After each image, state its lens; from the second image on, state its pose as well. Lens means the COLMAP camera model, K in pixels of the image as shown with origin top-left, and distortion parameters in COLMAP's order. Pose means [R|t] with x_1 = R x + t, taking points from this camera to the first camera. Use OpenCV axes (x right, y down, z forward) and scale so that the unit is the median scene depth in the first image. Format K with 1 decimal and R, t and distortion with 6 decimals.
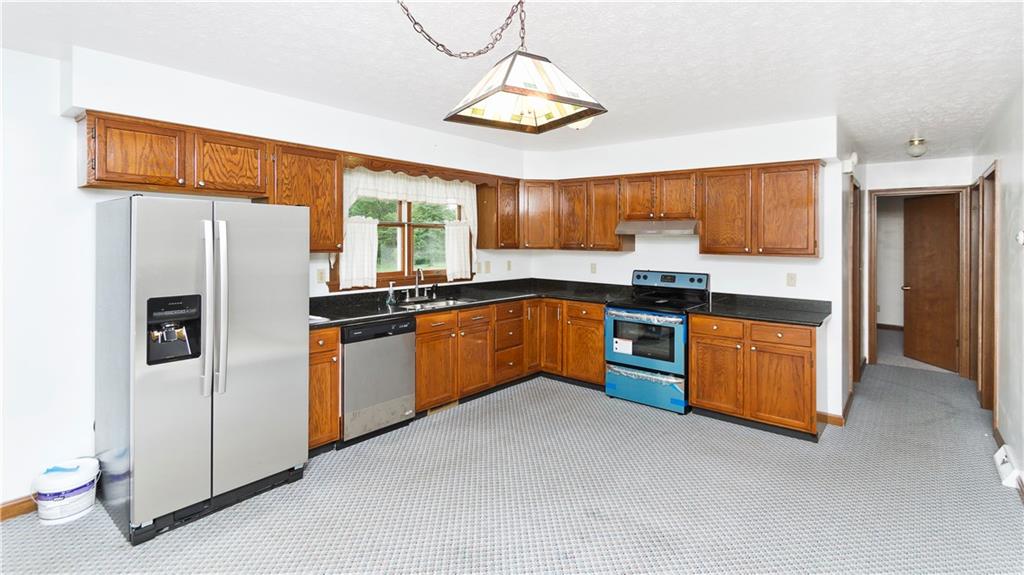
lens RADIAL K [[477.5, 0, 516.1], [0, 477.5, 237.2], [0, 0, 1]] dist [-0.000998, -0.000350]
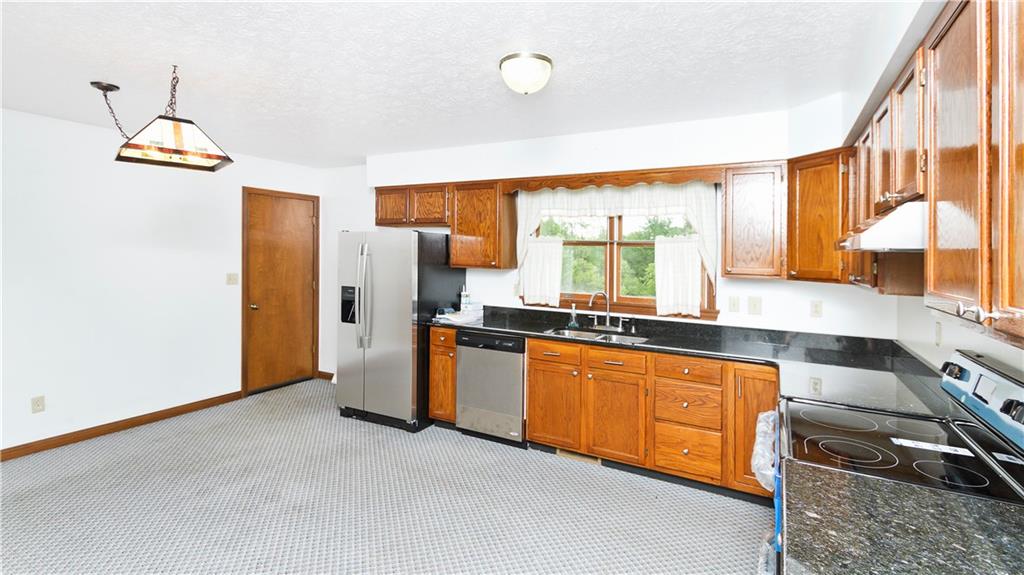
lens RADIAL K [[480.7, 0, 518.1], [0, 480.7, 257.8], [0, 0, 1]] dist [0.000382, -0.000065]
pose [[0.191289, 0.002369, -0.981531, 0.622821], [-0.015463, 0.999880, -0.000601, 0.004293], [0.981412, 0.015292, 0.191303, 0.678057]]
